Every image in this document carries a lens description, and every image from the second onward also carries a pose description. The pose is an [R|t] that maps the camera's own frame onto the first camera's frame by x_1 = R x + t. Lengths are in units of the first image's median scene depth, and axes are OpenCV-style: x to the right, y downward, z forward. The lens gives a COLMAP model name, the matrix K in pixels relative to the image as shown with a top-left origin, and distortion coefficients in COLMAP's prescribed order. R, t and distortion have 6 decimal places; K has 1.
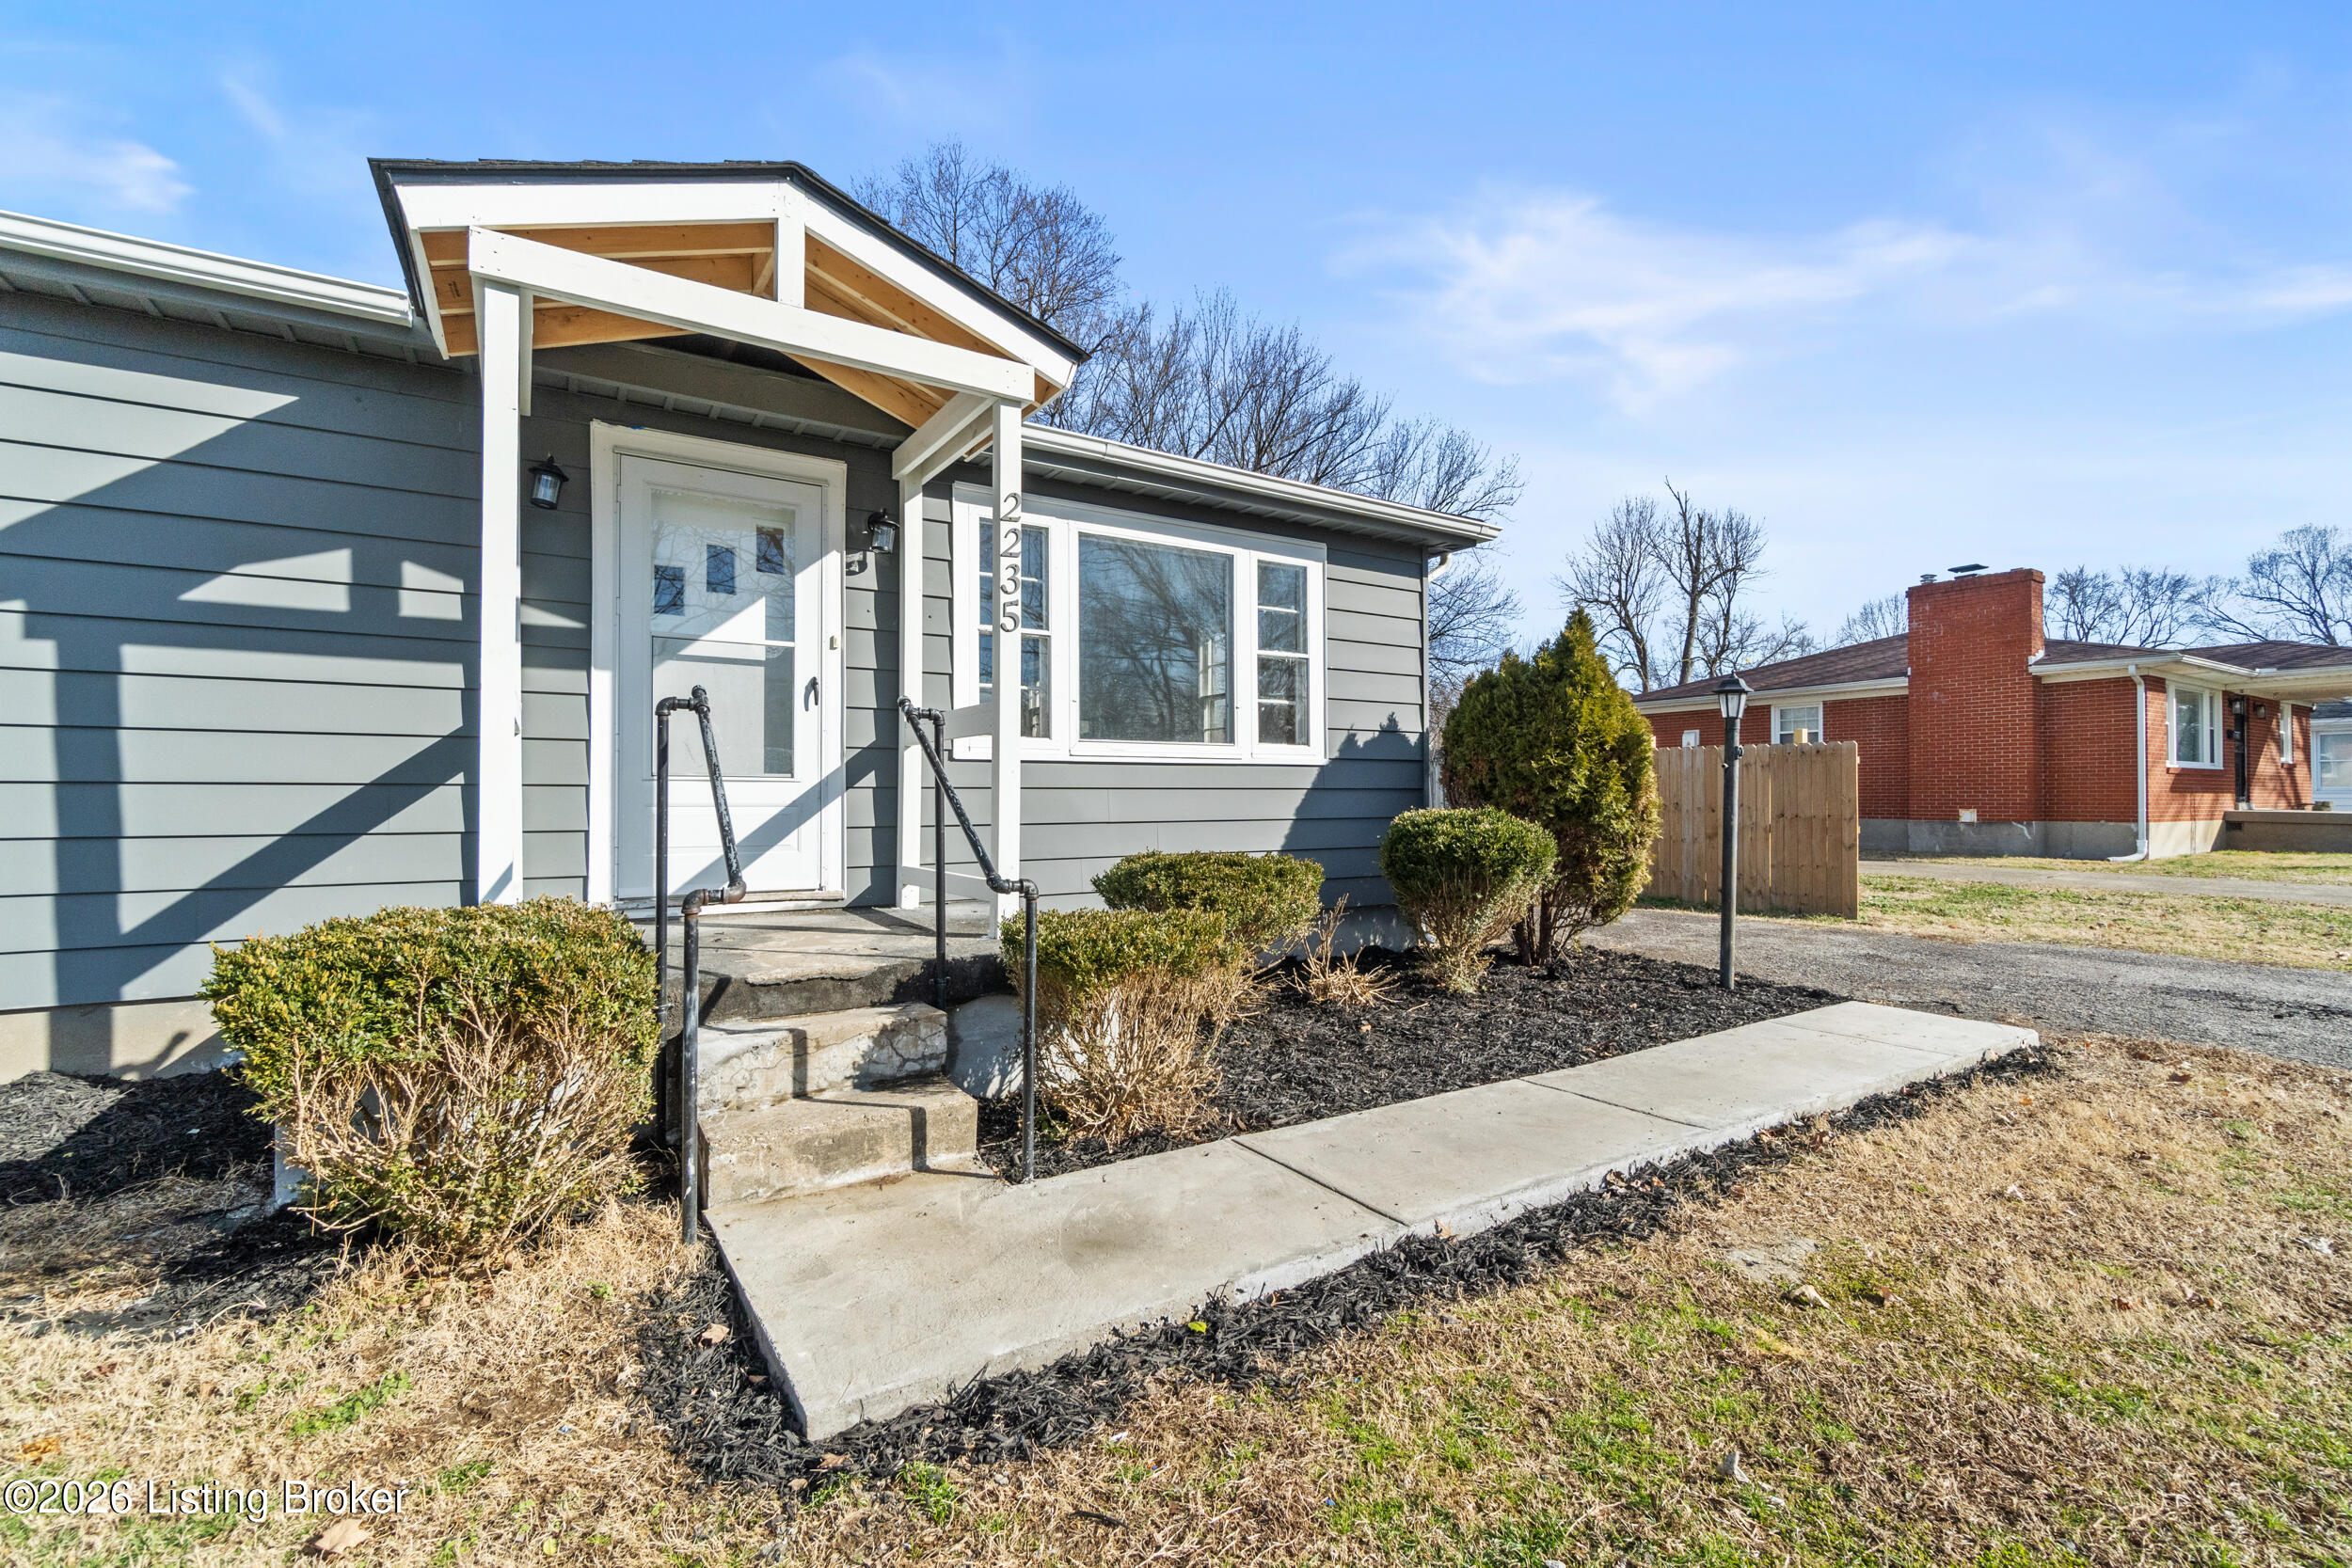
lens RADIAL K [[1020.9, 0, 1178.7], [0, 1020.9, 792.1], [0, 0, 1]] dist [-0.002667, -0.000184]
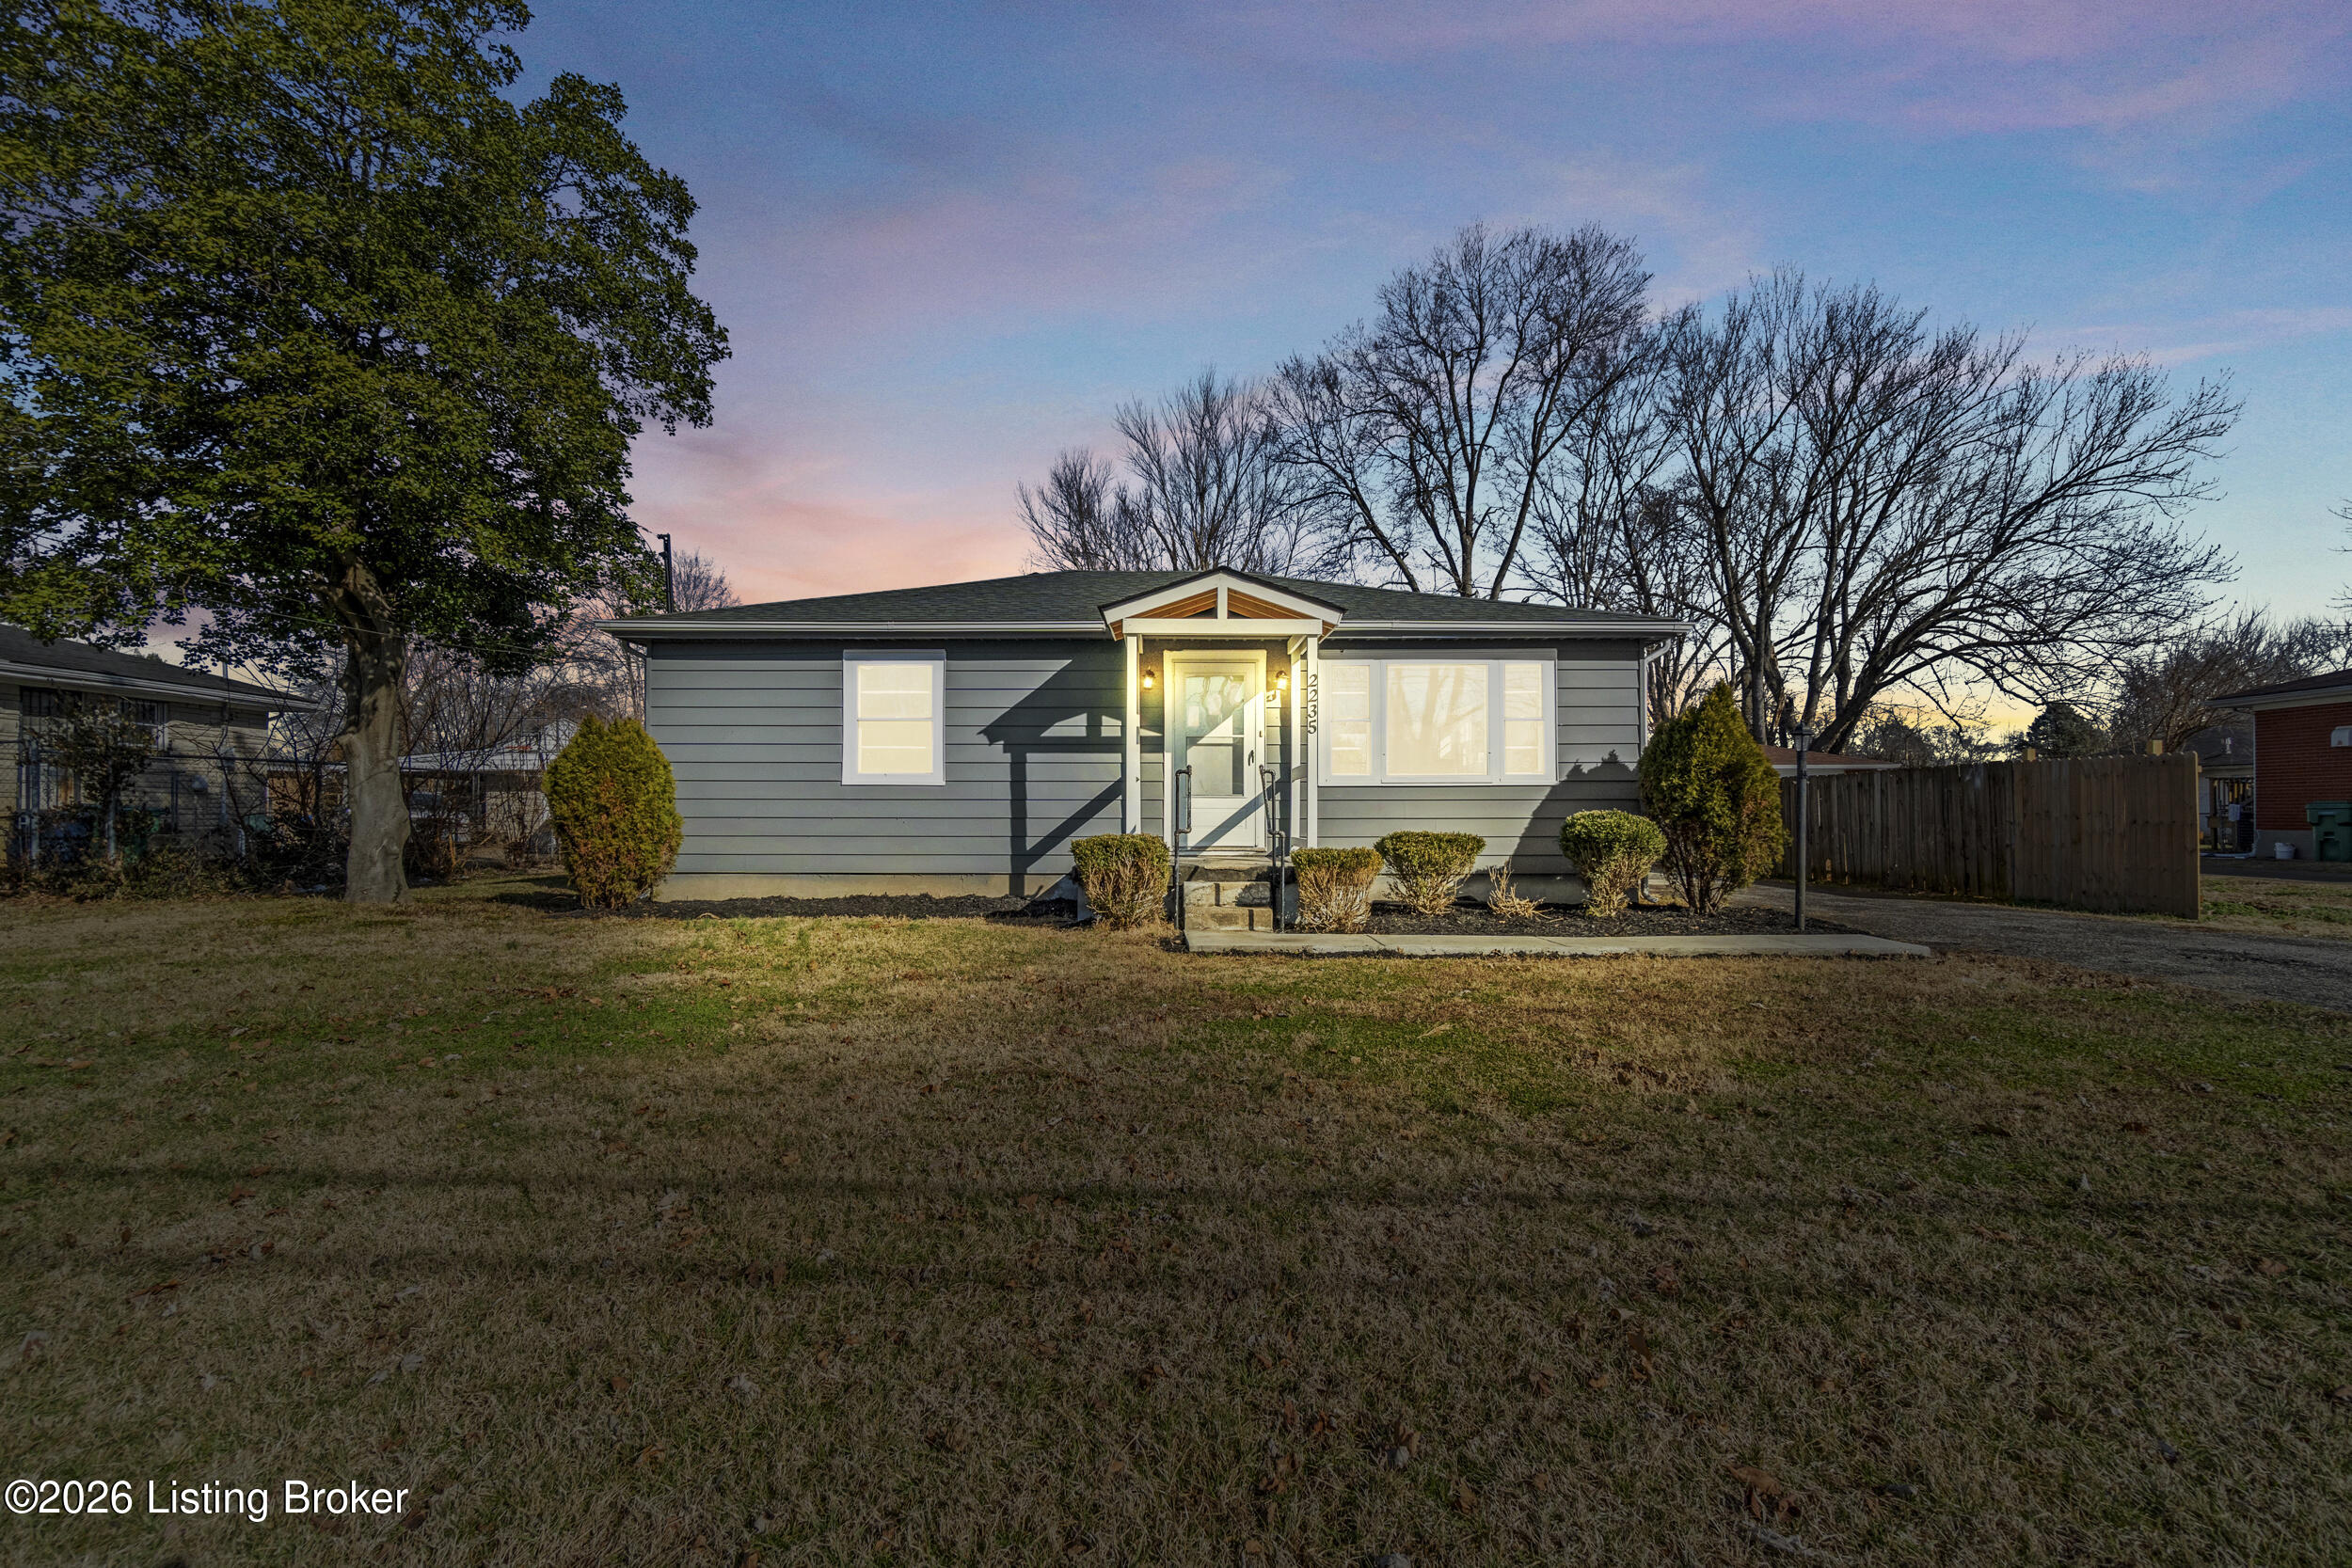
lens RADIAL K [[1020.9, 0, 1178.7], [0, 1020.9, 792.1], [0, 0, 1]] dist [-0.002667, -0.000184]
pose [[0.851977, -0.009522, -0.523492, 0.702190], [0.002609, 0.999899, -0.013940, 0.008790], [0.523572, 0.010511, 0.851916, -1.019488]]
